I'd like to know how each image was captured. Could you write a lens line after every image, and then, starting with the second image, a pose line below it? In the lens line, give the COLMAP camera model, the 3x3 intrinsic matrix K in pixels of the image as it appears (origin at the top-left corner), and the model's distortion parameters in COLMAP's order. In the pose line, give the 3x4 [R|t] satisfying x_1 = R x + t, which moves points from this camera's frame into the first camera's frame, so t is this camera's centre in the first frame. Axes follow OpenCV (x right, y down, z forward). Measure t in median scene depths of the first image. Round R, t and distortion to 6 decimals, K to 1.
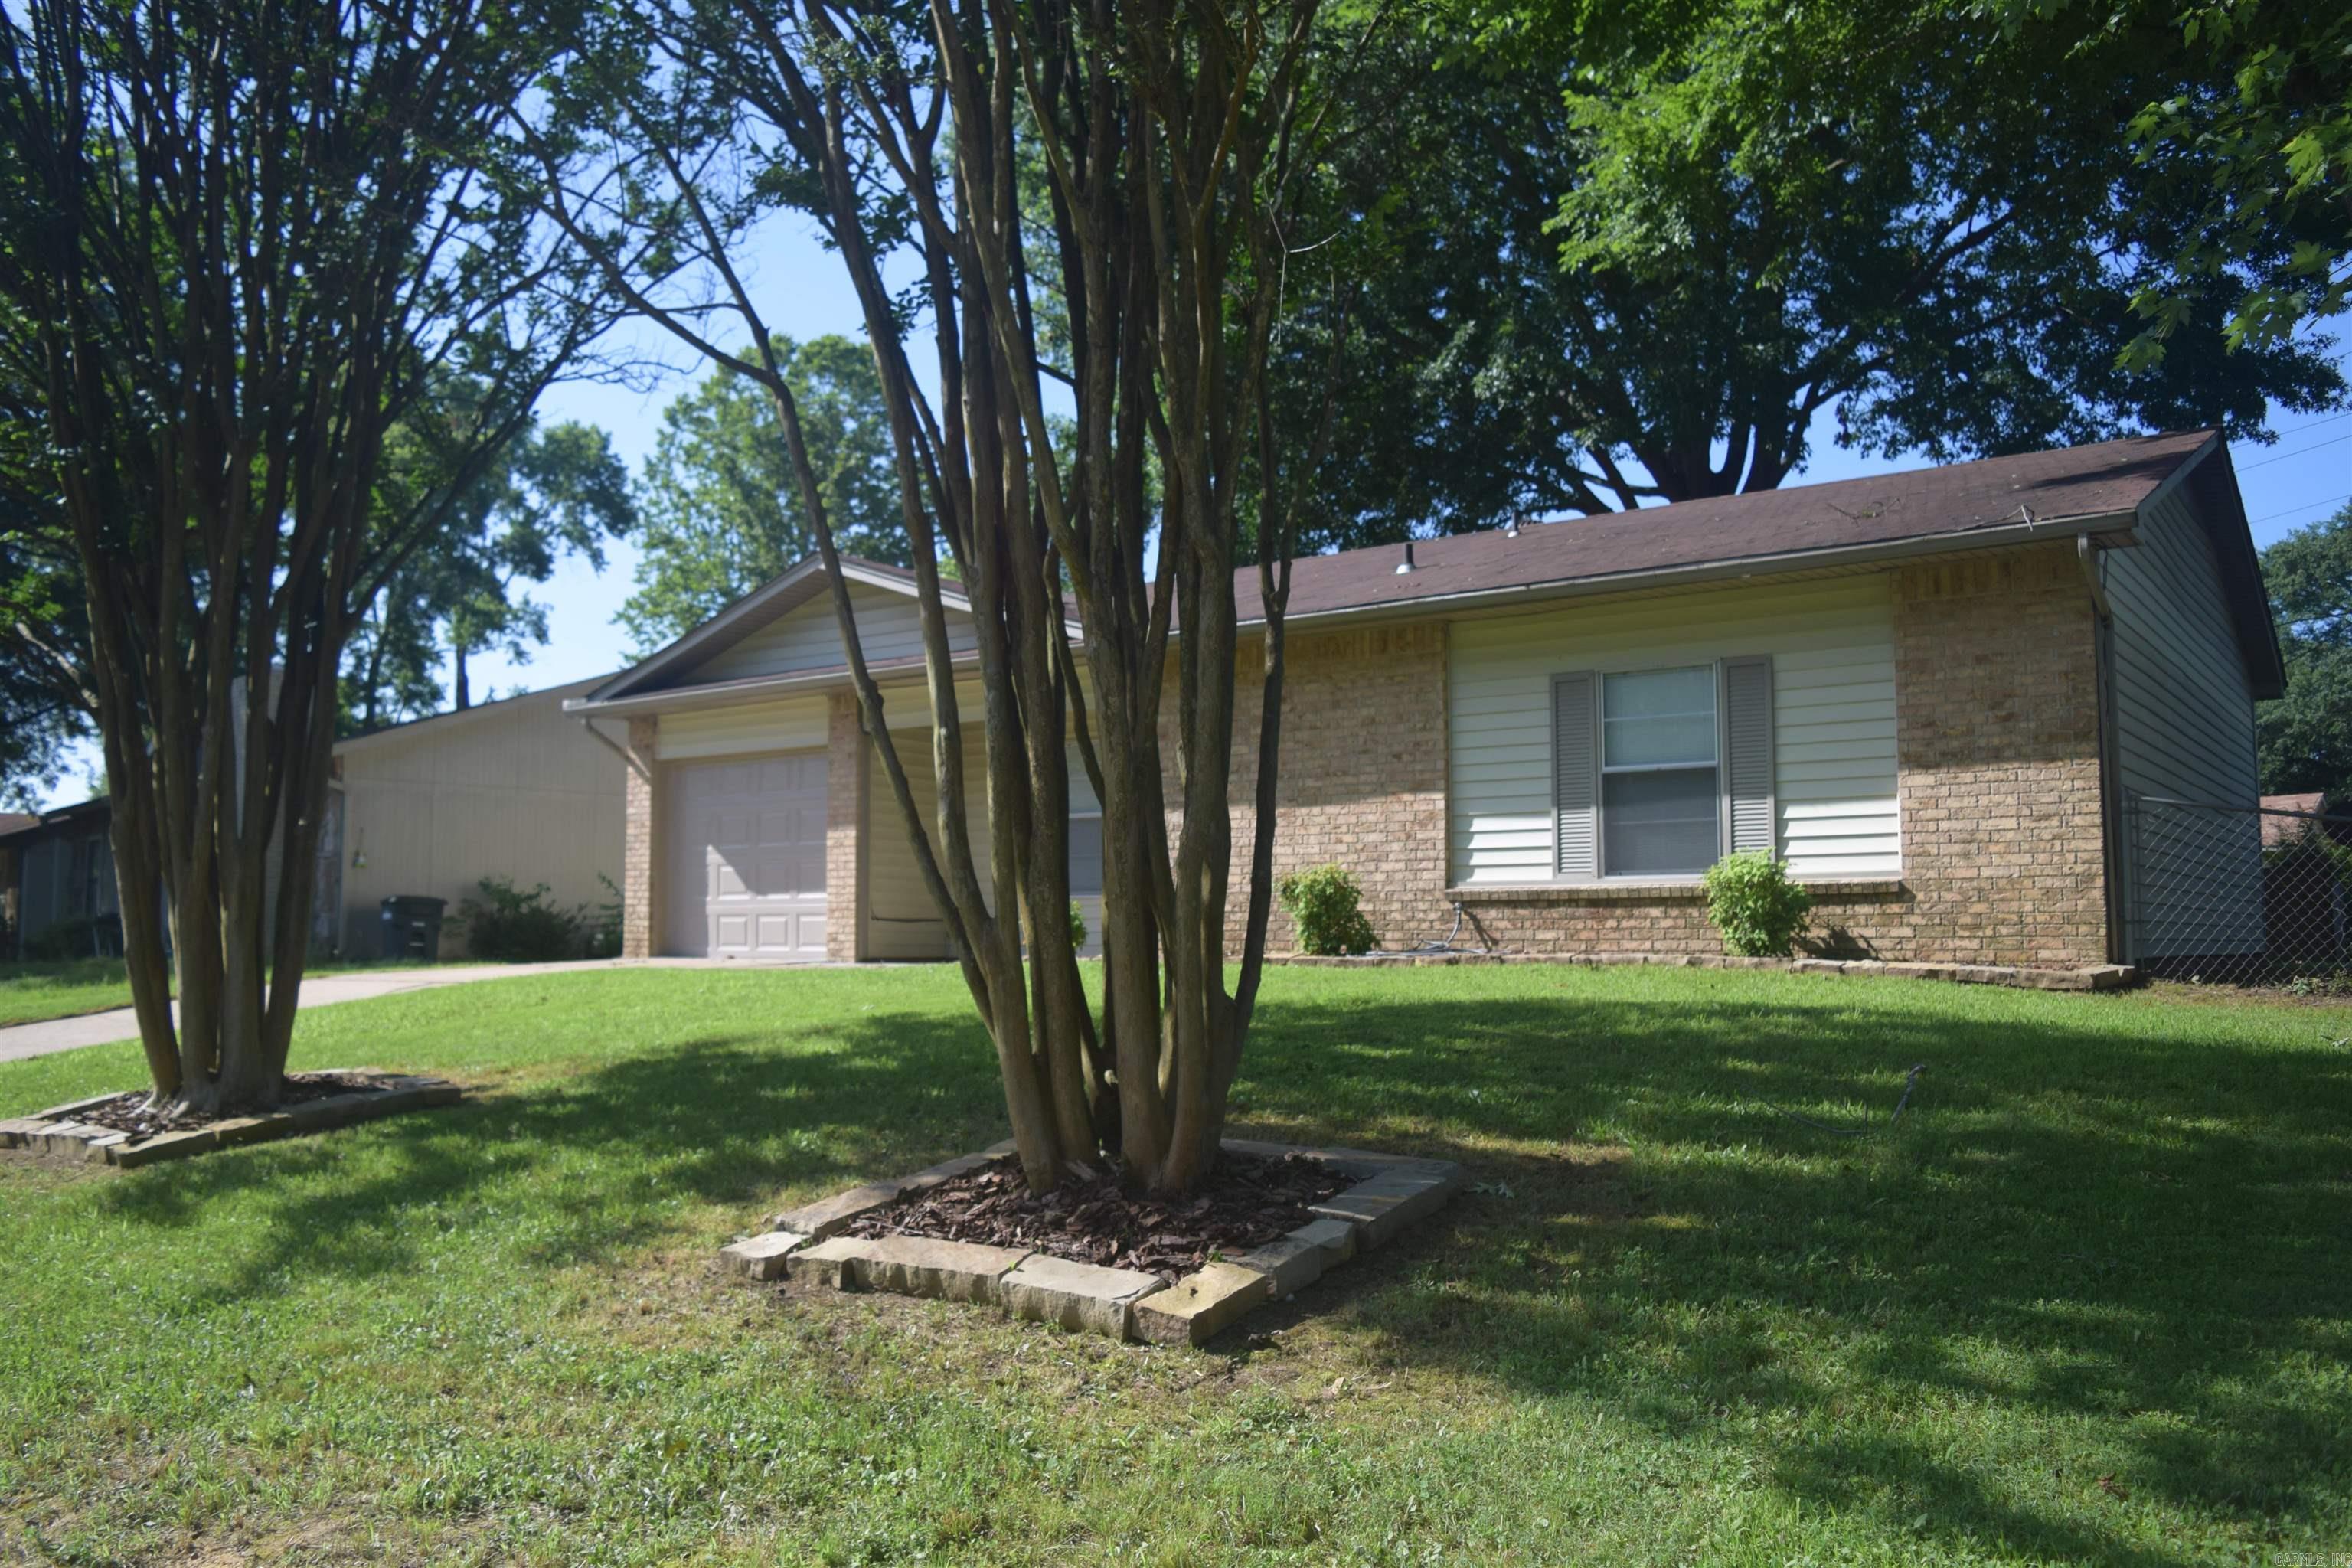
lens RADIAL K [[1886.8, 0, 1189.5], [0, 1886.8, 774.8], [0, 0, 1]] dist [-0.080578, 0.017686]
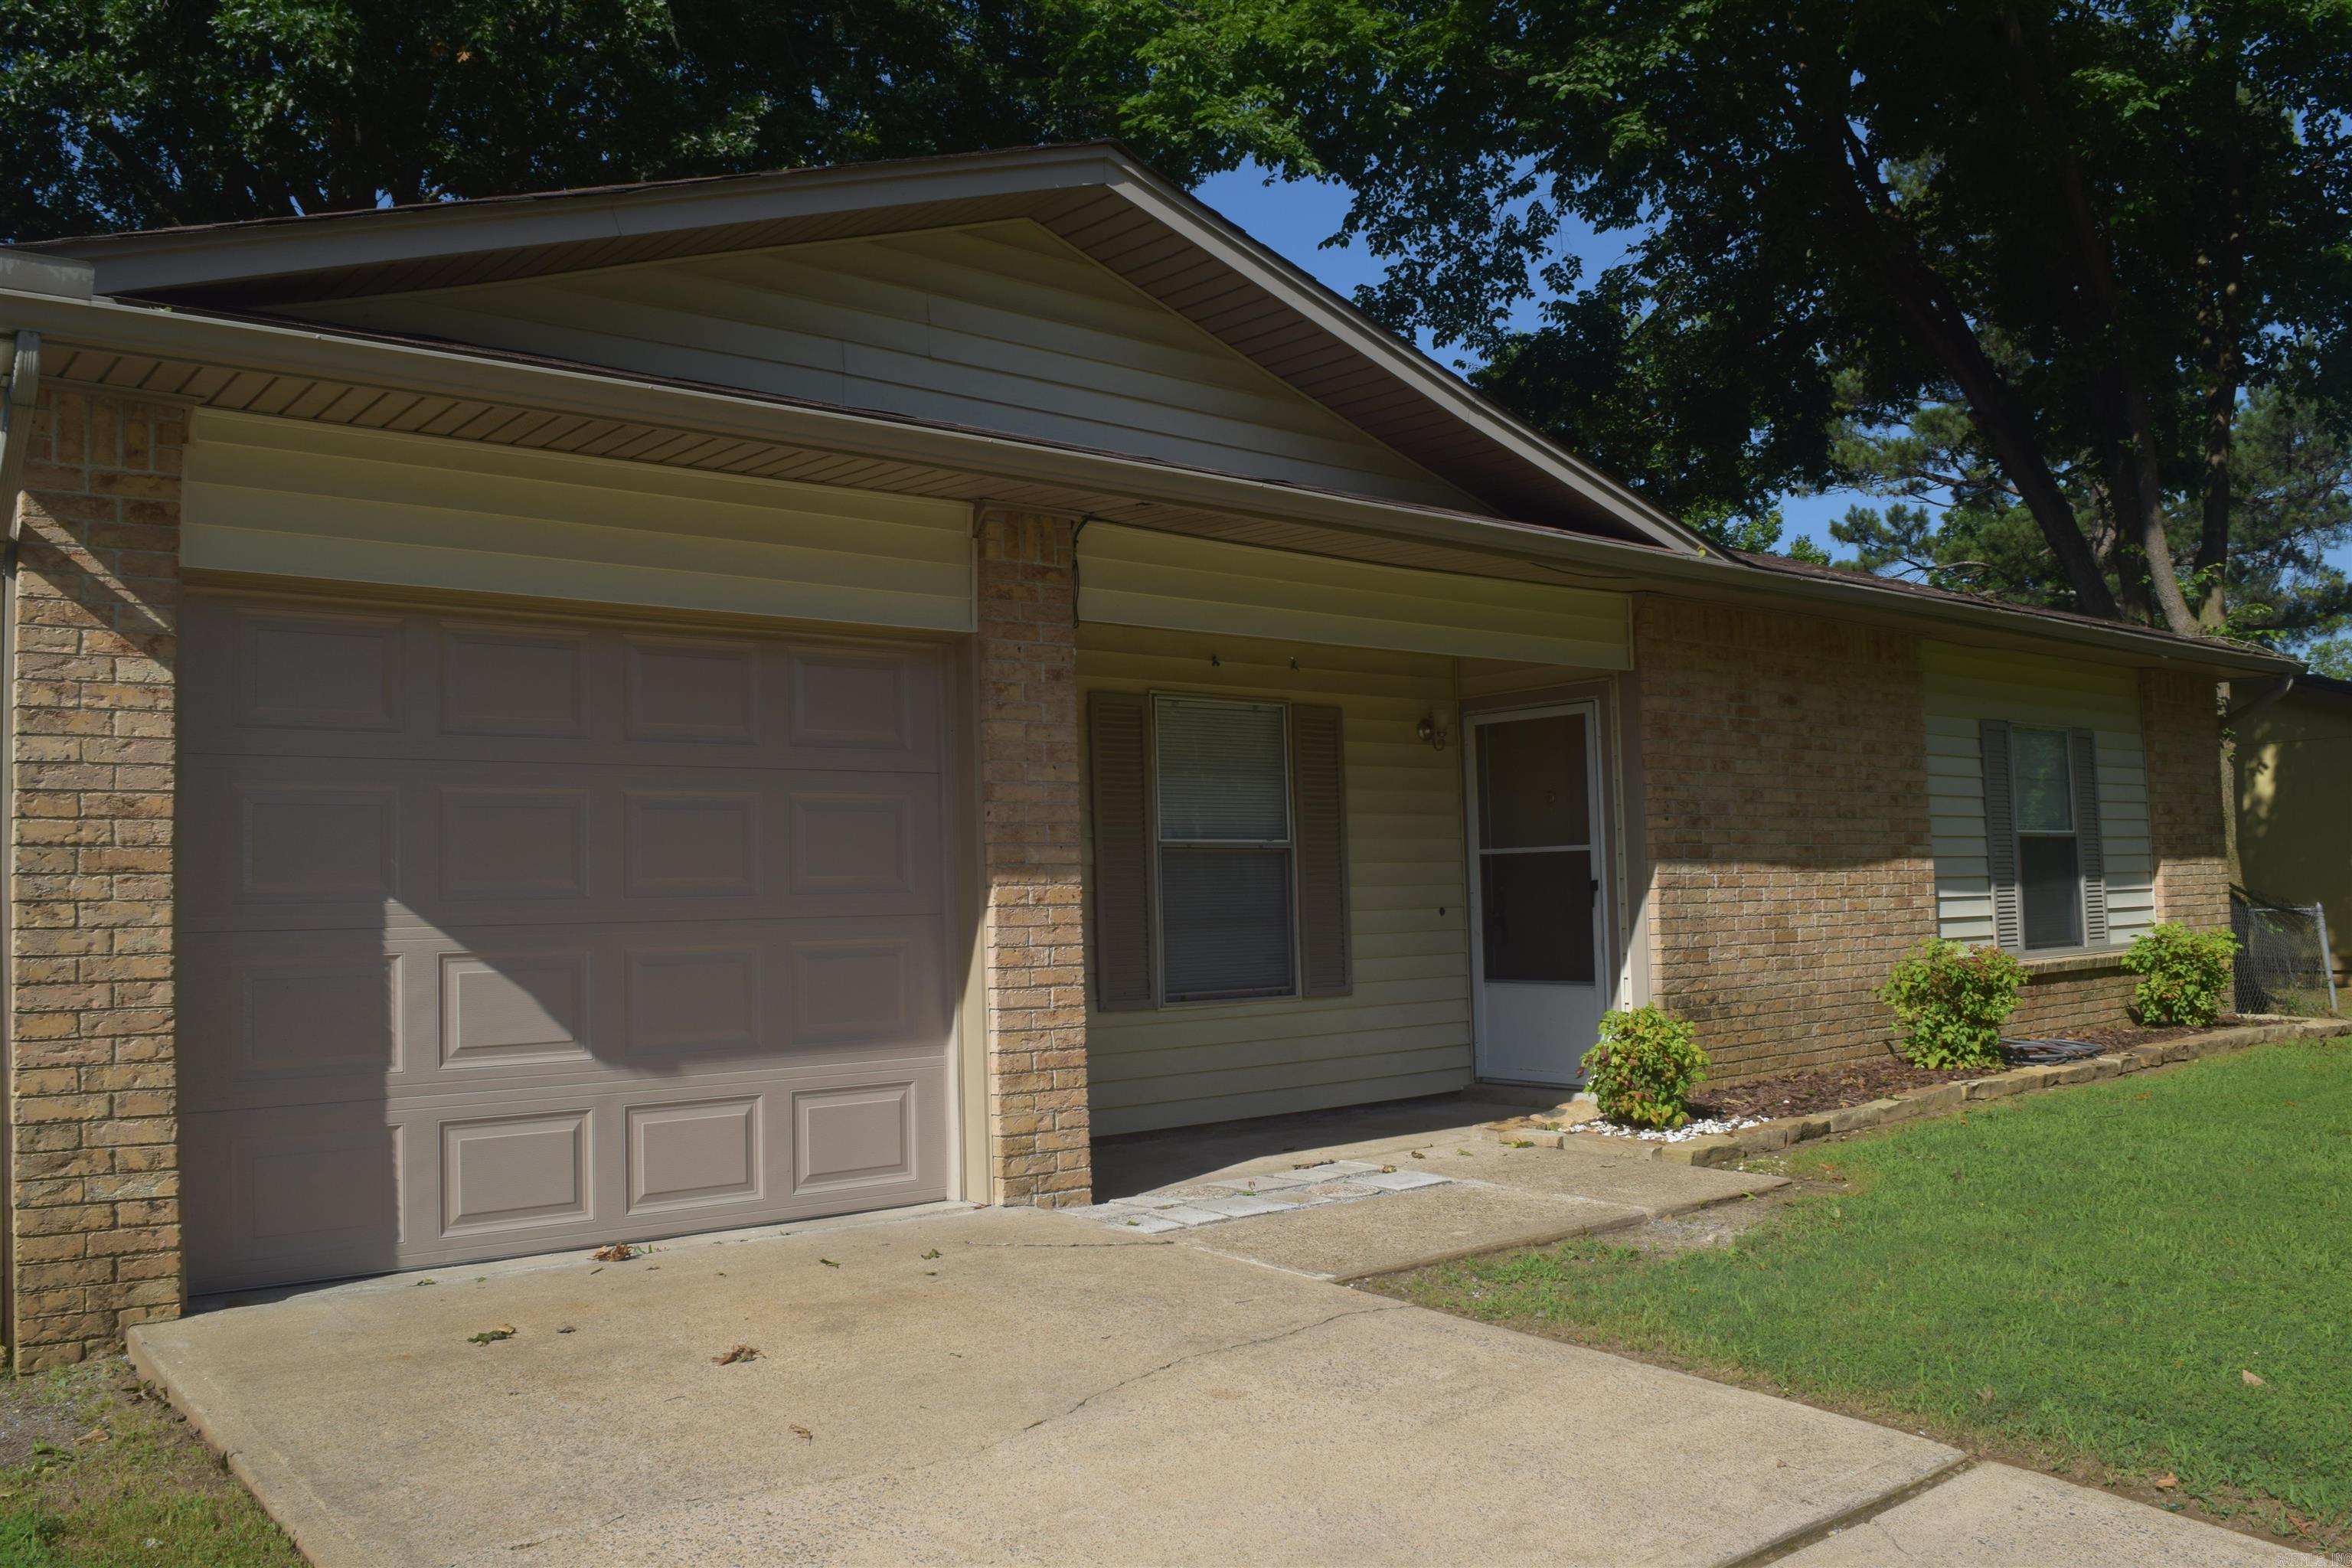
lens RADIAL K [[1886.8, 0, 1189.5], [0, 1886.8, 774.8], [0, 0, 1]] dist [-0.080578, 0.017686]
pose [[0.241995, 0.118181, 0.963053, -0.721109], [0.000629, 0.992535, -0.121957, 0.077087], [-0.970277, 0.030119, 0.240114, 1.144641]]
